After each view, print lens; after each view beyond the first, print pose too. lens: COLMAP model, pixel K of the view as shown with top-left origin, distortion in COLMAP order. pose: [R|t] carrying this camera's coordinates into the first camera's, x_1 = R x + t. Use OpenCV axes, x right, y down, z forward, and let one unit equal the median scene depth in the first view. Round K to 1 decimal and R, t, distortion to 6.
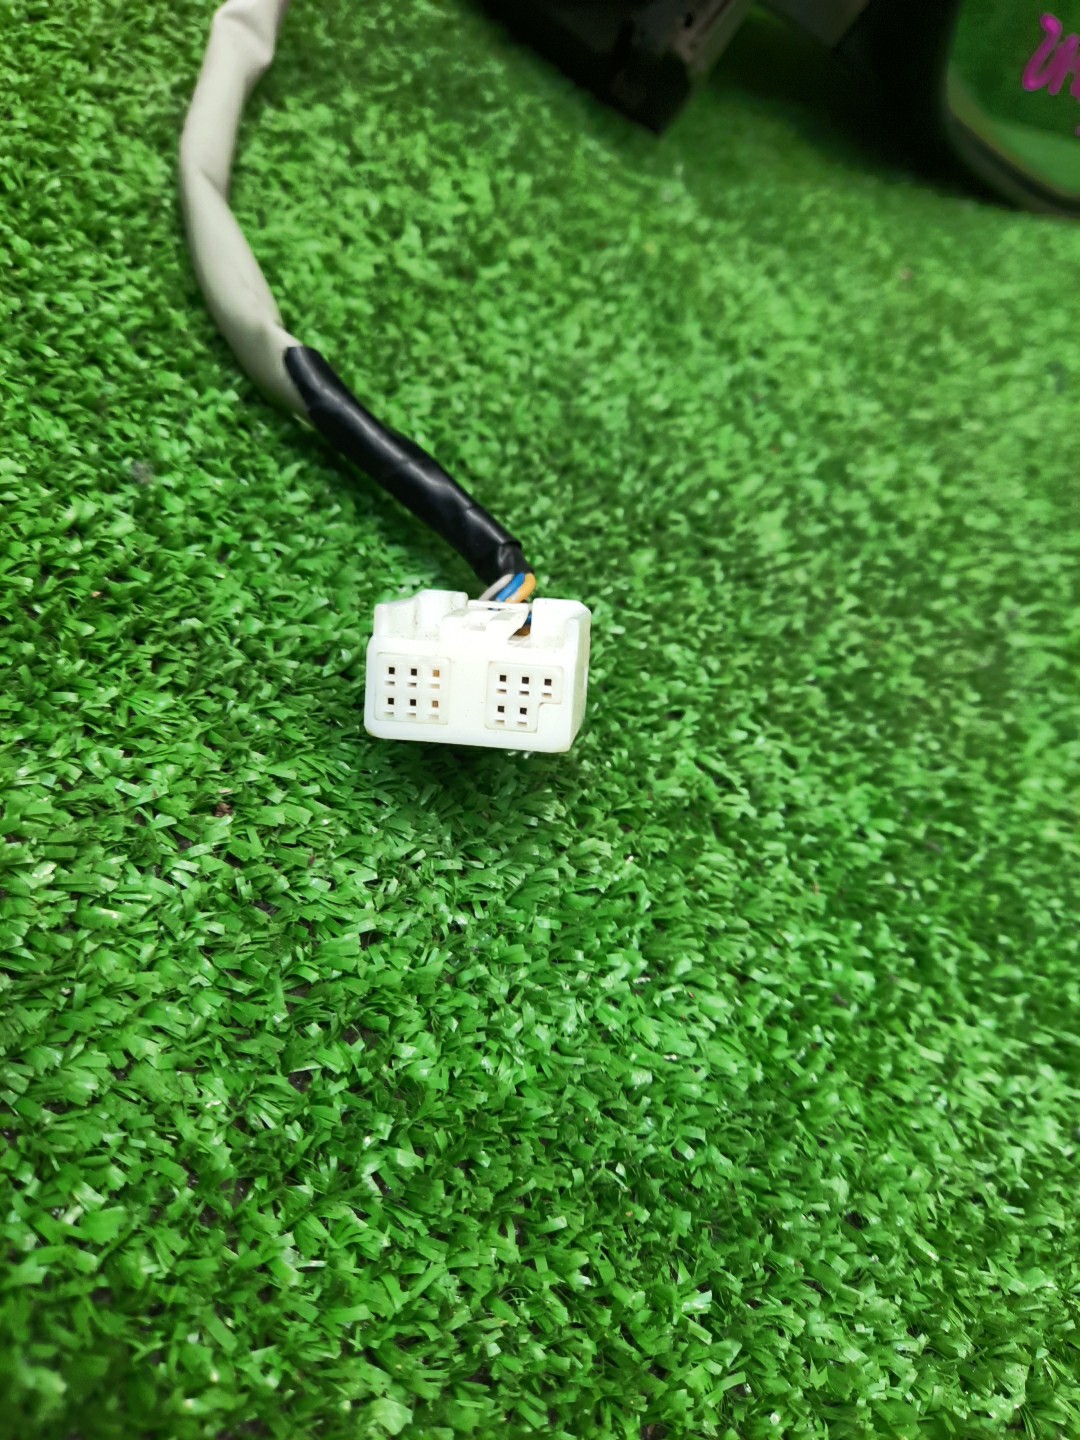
lens RADIAL K [[1116.8, 0, 539.7], [0, 1116.8, 746.5], [0, 0, 1]] dist [0.003829, -0.073269]
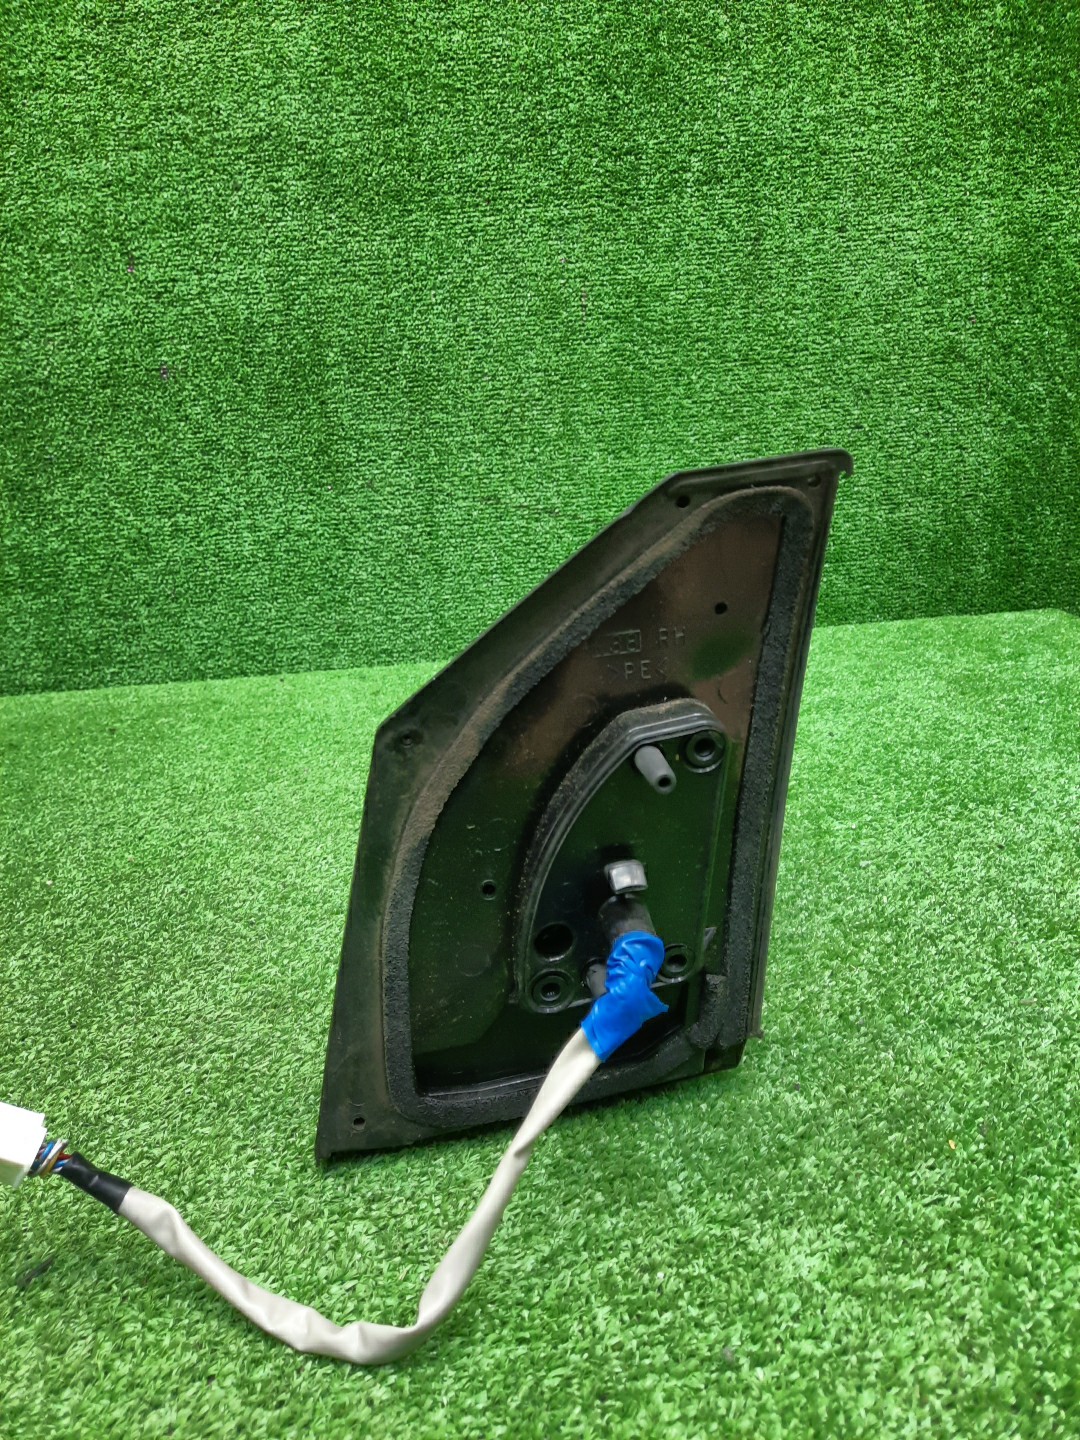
lens RADIAL K [[1061.2, 0, 547.7], [0, 1061.2, 720.4], [0, 0, 1]] dist [0.062575, -0.068288]
pose [[0.551590, -0.669811, 0.497093, -0.799205], [0.819708, 0.545574, -0.174436, -0.877146], [-0.154362, 0.503688, 0.849983, -1.374540]]
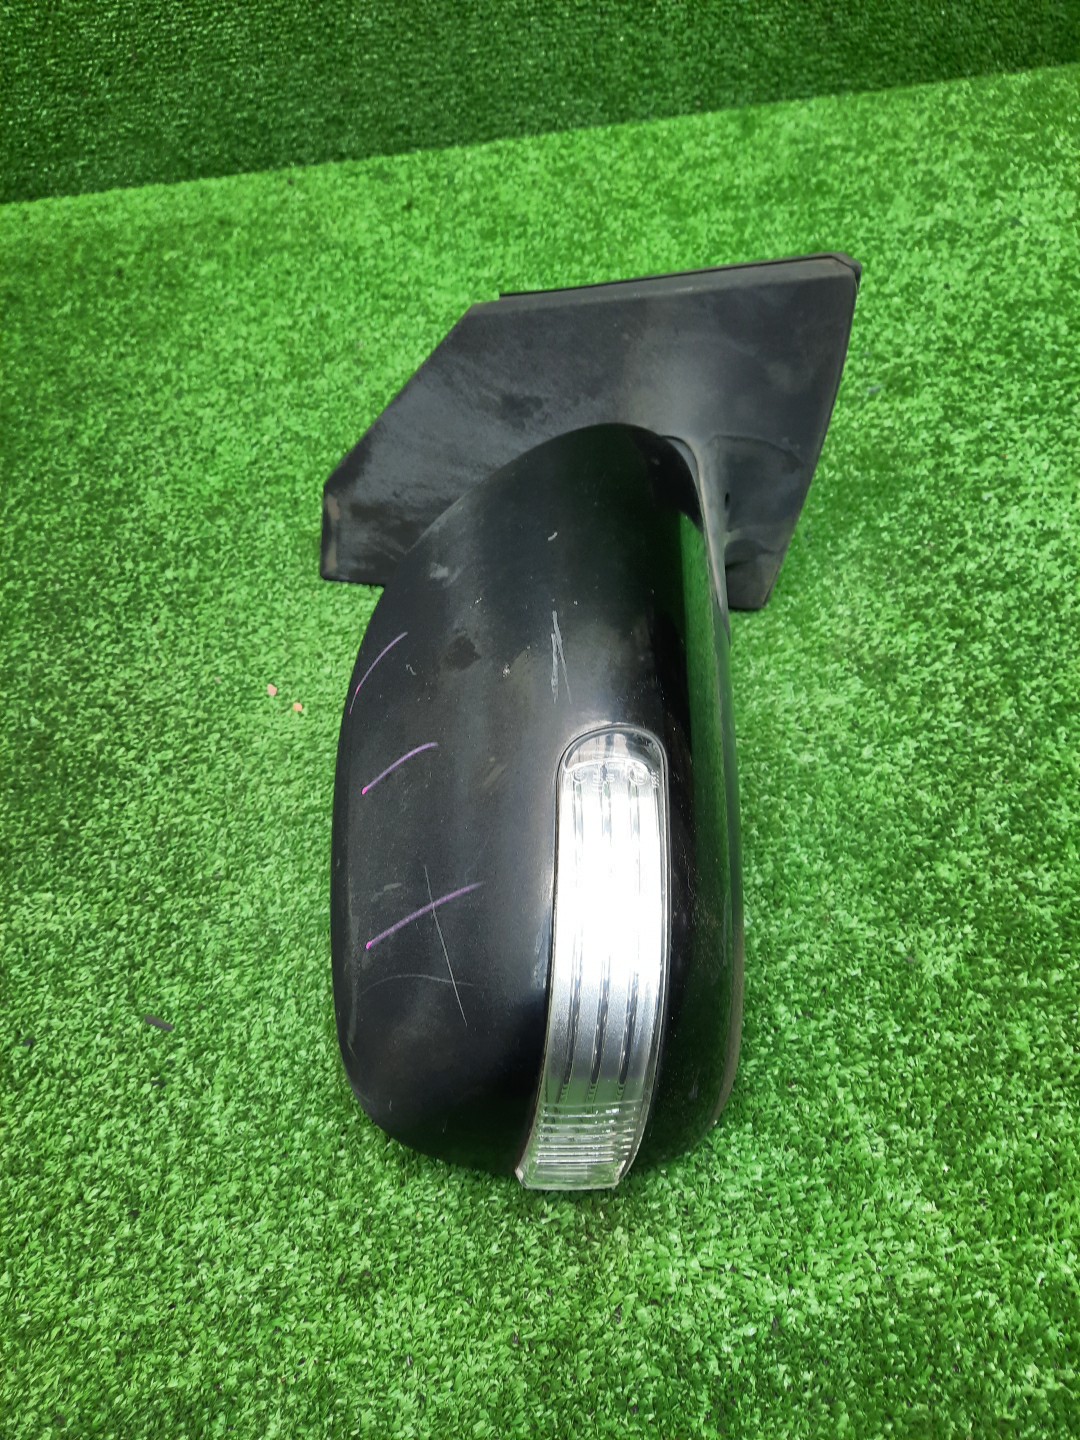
lens RADIAL K [[1074.9, 0, 547.9], [0, 1074.9, 710.7], [0, 0, 1]] dist [0.049394, -0.066334]
pose [[0.519491, -0.851341, 0.073119, -0.301458], [0.837672, 0.524294, 0.153039, -1.869699], [-0.168624, -0.018253, 0.985511, -1.546933]]
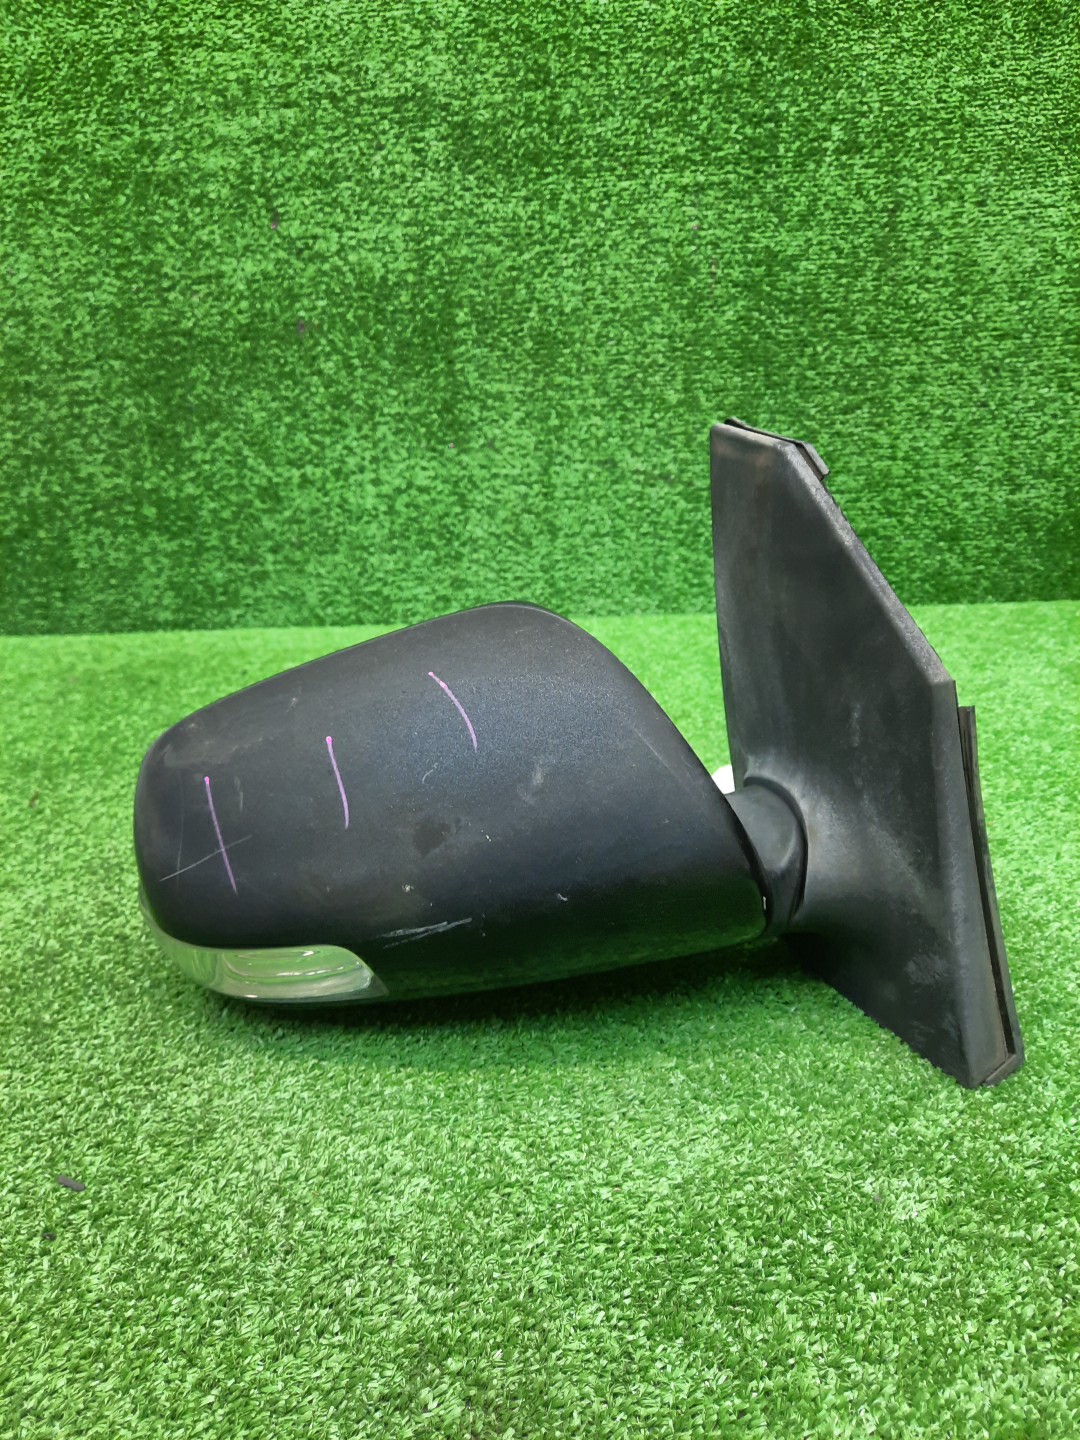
lens RADIAL K [[1071.8, 0, 546.4], [0, 1071.8, 719.0], [0, 0, 1]] dist [0.051221, -0.068386]
pose [[0.620120, -0.658752, 0.426024, -1.007580], [0.774838, 0.599295, -0.201176, -1.056738], [-0.122789, 0.454853, 0.882061, -1.622416]]
